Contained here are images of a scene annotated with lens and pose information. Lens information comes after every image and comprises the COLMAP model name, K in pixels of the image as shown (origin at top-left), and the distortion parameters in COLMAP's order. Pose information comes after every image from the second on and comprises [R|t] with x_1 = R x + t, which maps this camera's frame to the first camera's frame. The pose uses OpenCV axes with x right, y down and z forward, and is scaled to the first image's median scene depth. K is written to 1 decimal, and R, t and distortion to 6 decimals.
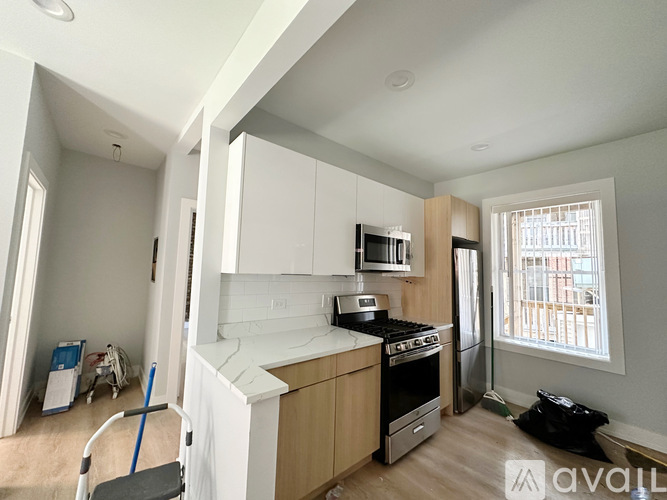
lens RADIAL K [[270.0, 0, 333.4], [0, 270.0, 250.6], [0, 0, 1]] dist [-0.015476, 0.000058]
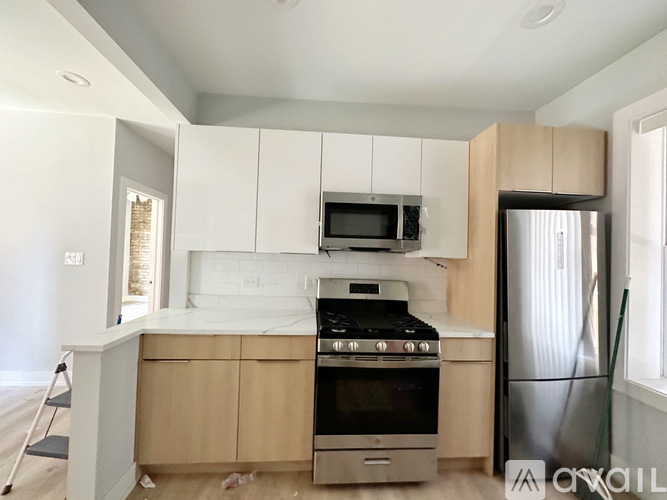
lens RADIAL K [[270.0, 0, 334.9], [0, 270.0, 250.5], [0, 0, 1]] dist [-0.015476, 0.000058]
pose [[0.796951, -0.012614, -0.603912, 0.592565], [0.041786, 0.998538, 0.034286, 0.050945], [0.602597, -0.052560, 0.796313, 0.334728]]
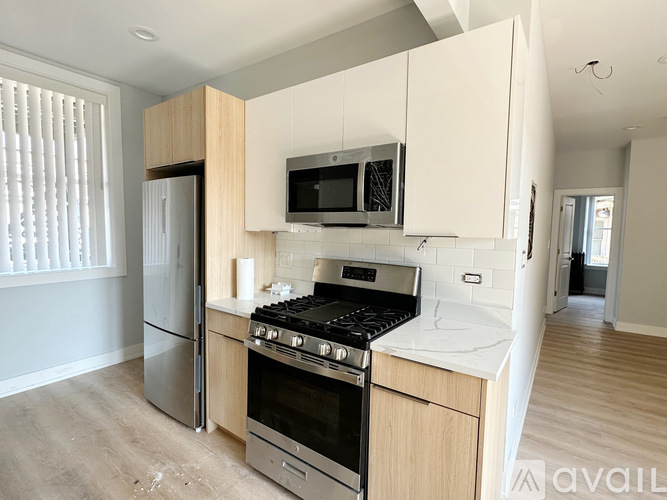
lens RADIAL K [[331.2, 0, 332.8], [0, 331.2, 246.7], [0, 0, 1]] dist [-0.003951, -0.000701]
pose [[0.241077, 0.049157, -0.969260, 0.936352], [0.082768, 0.994036, 0.071000, 0.074904], [0.966970, -0.097340, 0.235571, 0.829010]]
